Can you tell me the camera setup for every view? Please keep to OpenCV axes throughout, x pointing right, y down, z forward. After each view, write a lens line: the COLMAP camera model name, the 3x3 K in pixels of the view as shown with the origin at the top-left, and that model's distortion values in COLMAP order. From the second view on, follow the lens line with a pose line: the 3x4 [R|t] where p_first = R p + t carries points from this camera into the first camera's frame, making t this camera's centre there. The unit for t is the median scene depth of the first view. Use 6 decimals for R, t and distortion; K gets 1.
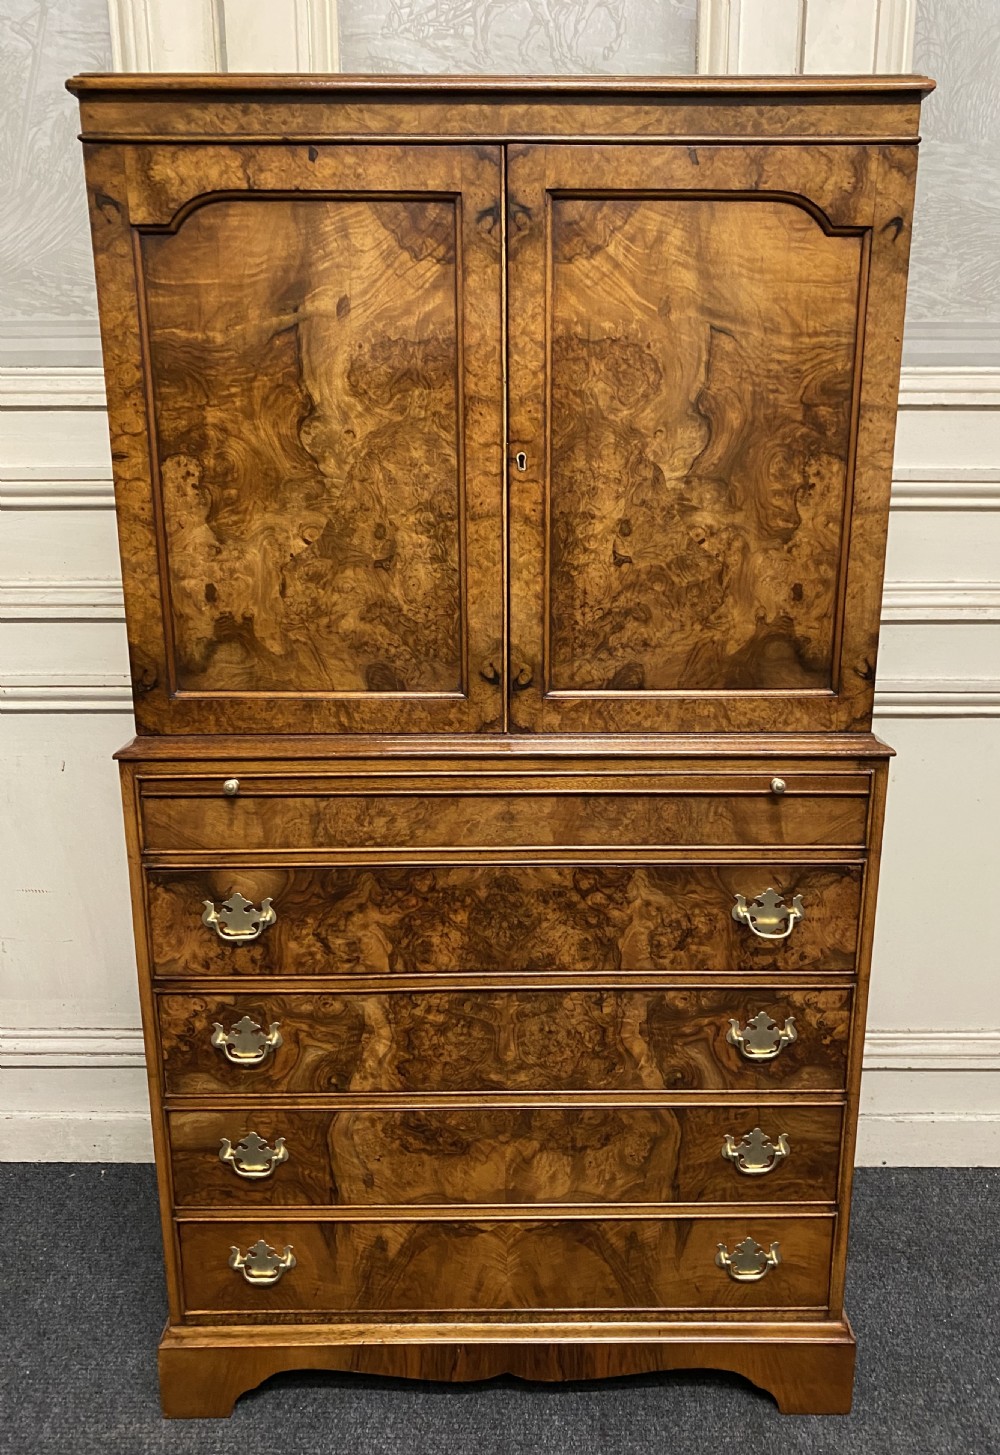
lens RADIAL K [[1166.9, 0, 531.8], [0, 1166.9, 718.0], [0, 0, 1]] dist [0.044406, -0.056835]
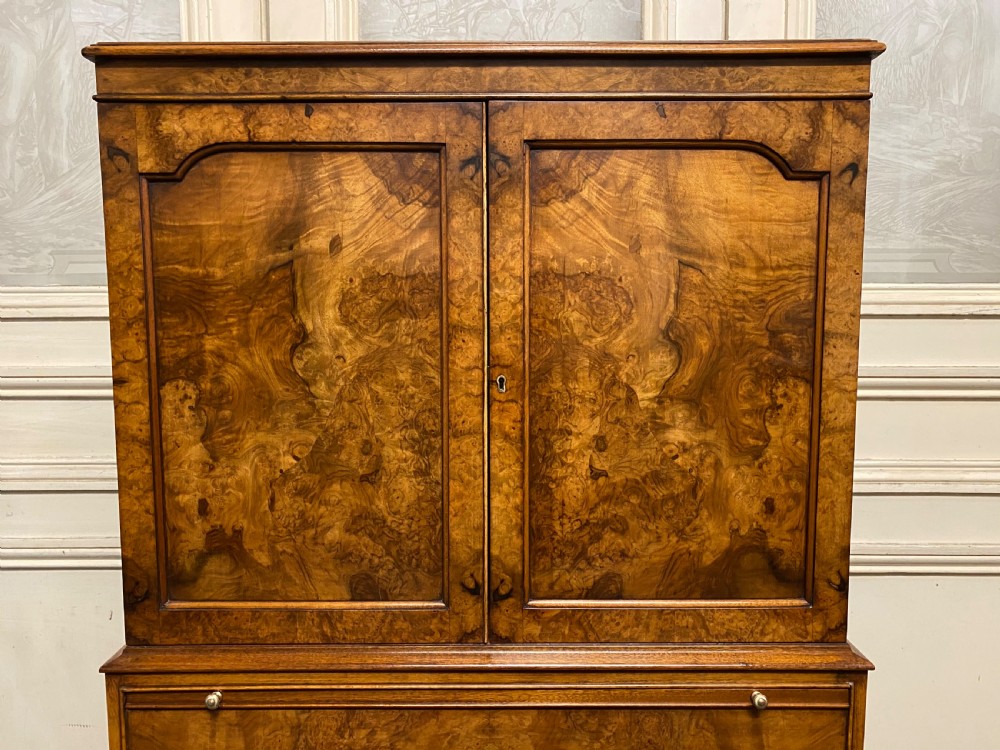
lens RADIAL K [[774.7, 0, 504.6], [0, 774.7, 363.3], [0, 0, 1]] dist [0.016812, -0.011317]
pose [[0.999900, -0.001363, -0.014103, 0.003418], [-0.000872, 0.987552, -0.157292, -0.122235], [0.014142, 0.157289, 0.987451, 0.296141]]
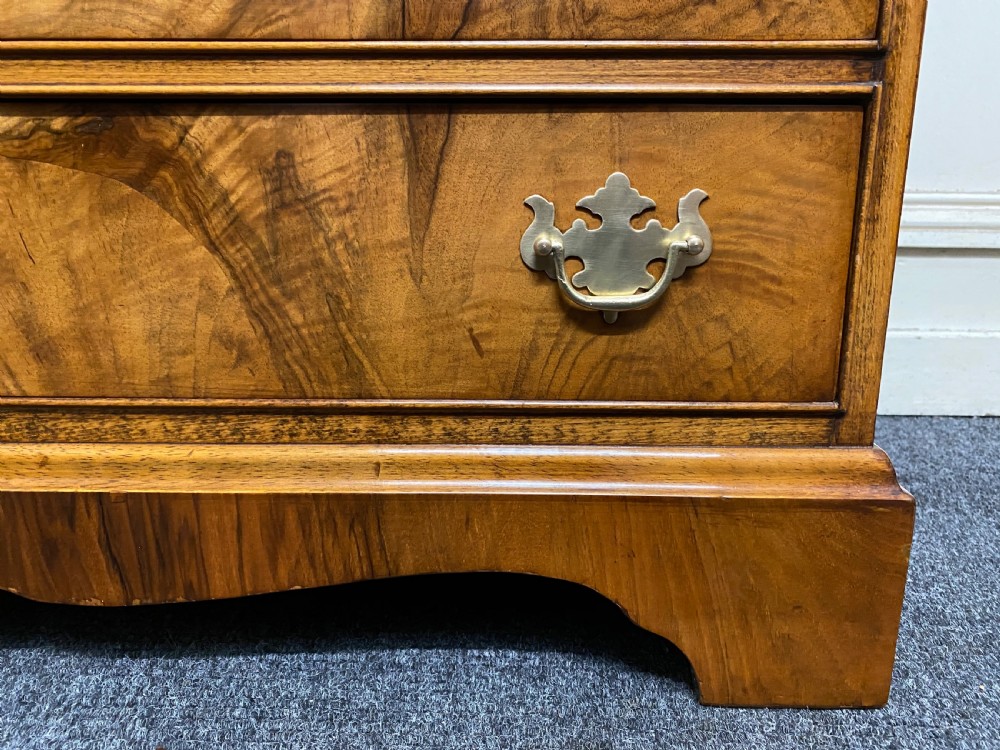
lens RADIAL K [[774.7, 0, 508.8], [0, 774.7, 368.7], [0, 0, 1]] dist [0.016812, -0.011317]
pose [[0.999701, 0.008286, -0.023015, 0.179231], [-0.008704, 0.999798, -0.018130, 0.569792], [0.022860, 0.018325, 0.999571, 0.871773]]
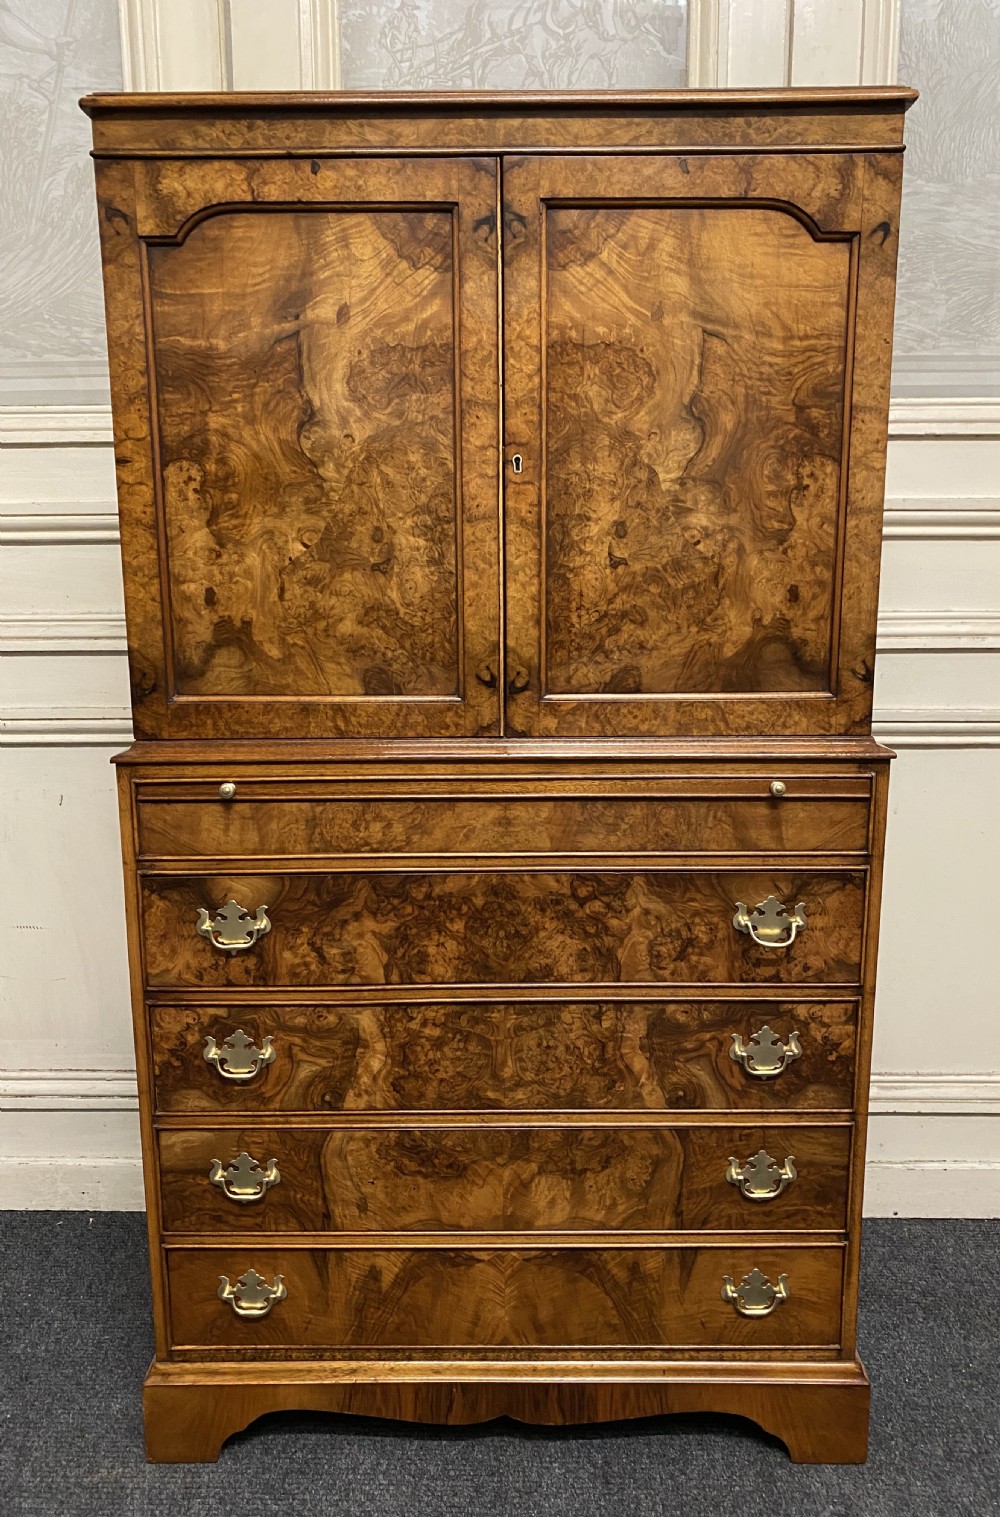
lens RADIAL K [[1171.0, 0, 510.9], [0, 1171.0, 732.7], [0, 0, 1]] dist [0.038222, -0.042358]
pose [[0.999862, -0.003162, -0.016311, 0.001342], [0.002011, 0.997539, -0.070079, 0.080133], [0.016492, 0.070036, 0.997408, 0.002435]]
